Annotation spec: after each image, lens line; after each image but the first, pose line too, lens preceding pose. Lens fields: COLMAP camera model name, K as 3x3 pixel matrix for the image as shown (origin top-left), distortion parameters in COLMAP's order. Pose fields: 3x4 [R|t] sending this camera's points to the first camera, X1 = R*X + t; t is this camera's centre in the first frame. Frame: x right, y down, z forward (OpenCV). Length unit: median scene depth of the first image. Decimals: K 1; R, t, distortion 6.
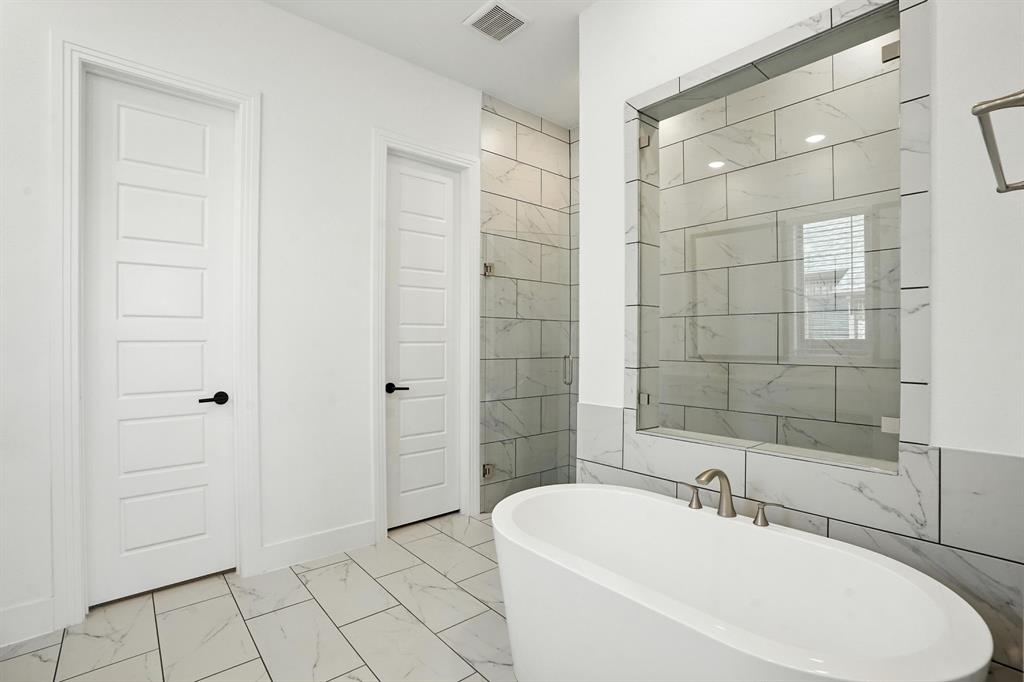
lens RADIAL K [[481.3, 0, 512.1], [0, 481.3, 340.0], [0, 0, 1]] dist [-0.046917, 0.012833]
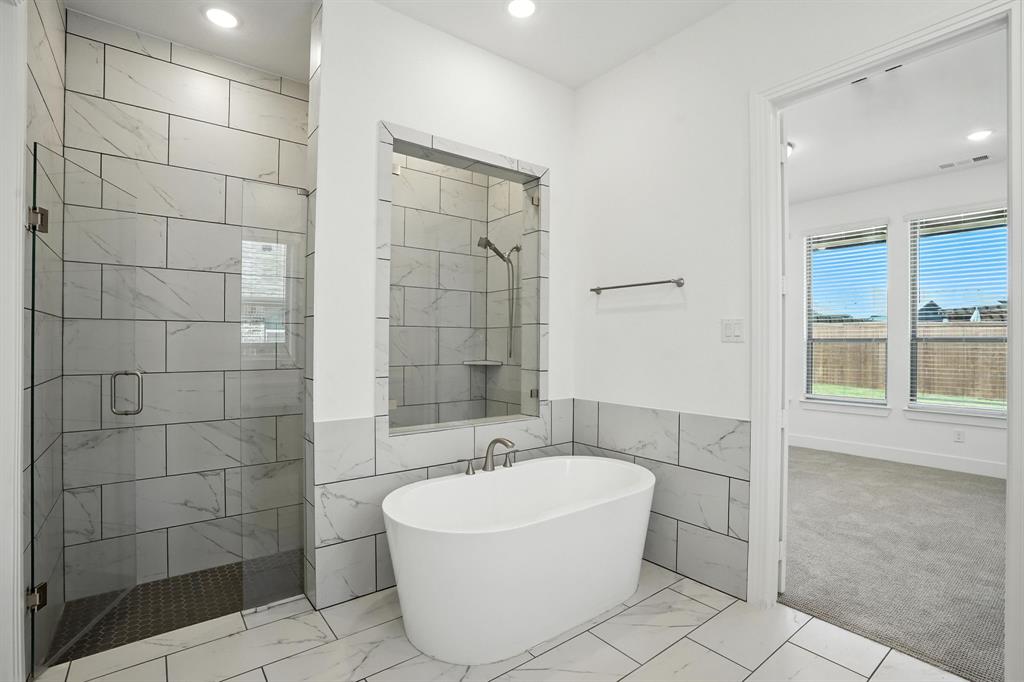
lens RADIAL K [[481.3, 0, 511.3], [0, 481.3, 341.5], [0, 0, 1]] dist [-0.046917, 0.012833]
pose [[0.074880, -0.002068, 0.997190, -0.226953], [-0.004391, 0.999987, 0.002403, -0.006876], [-0.997183, -0.004558, 0.074870, 0.184067]]
